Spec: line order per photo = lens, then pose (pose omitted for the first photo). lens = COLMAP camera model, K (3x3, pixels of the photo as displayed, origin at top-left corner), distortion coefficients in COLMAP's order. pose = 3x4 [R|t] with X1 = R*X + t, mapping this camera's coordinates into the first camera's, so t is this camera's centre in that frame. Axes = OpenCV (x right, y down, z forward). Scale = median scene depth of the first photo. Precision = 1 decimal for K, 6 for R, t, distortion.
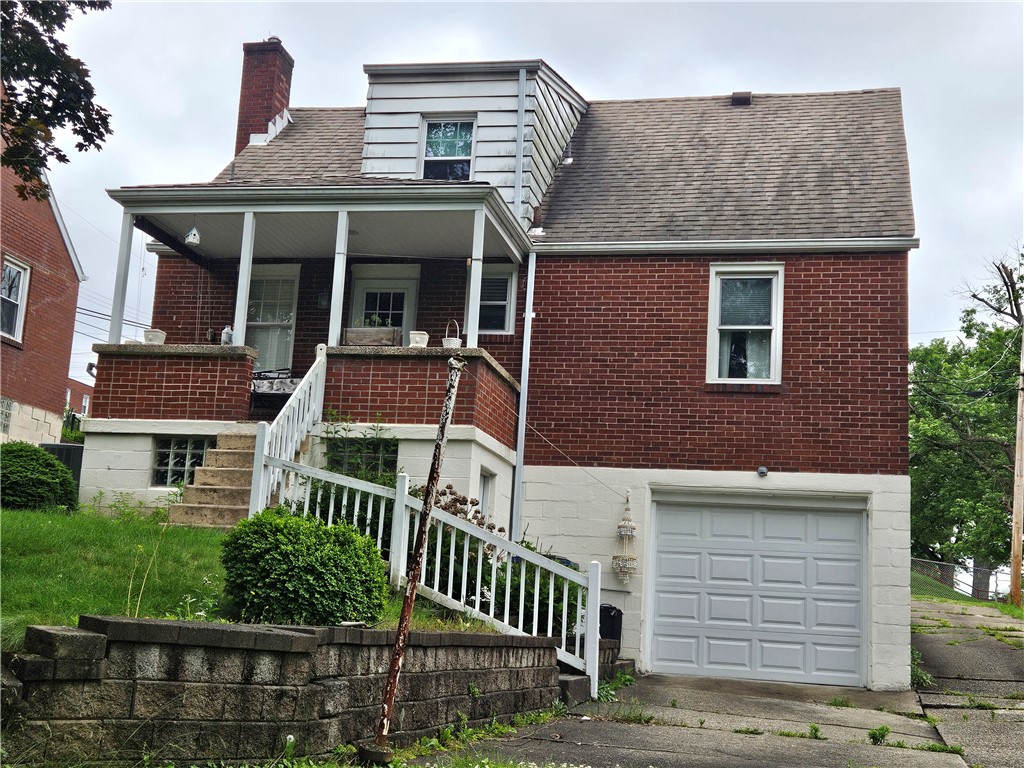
lens RADIAL K [[1321.3, 0, 512.0], [0, 1321.3, 384.0], [0, 0, 1]] dist [0.091160, -0.056112]
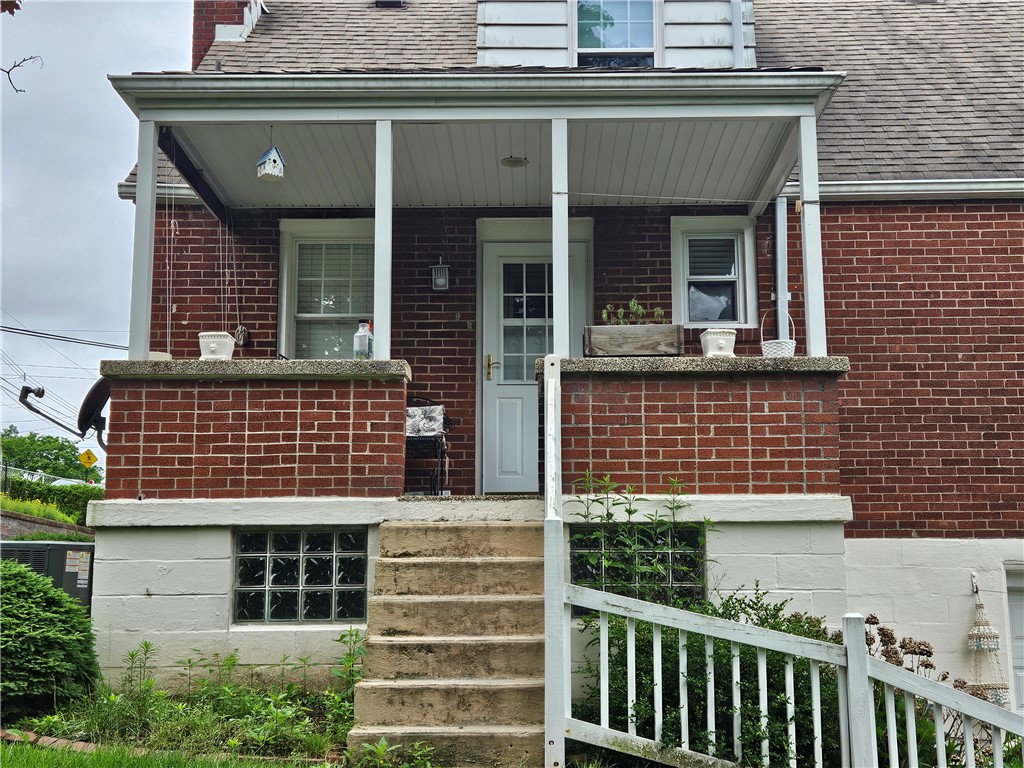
lens RADIAL K [[1321.3, 0, 512.0], [0, 1321.3, 384.0], [0, 0, 1]] dist [0.091160, -0.056112]
pose [[0.978947, -0.024638, 0.202623, -0.255394], [0.021085, 0.999584, 0.019673, -0.027214], [-0.203023, -0.014986, 0.979059, 0.428981]]
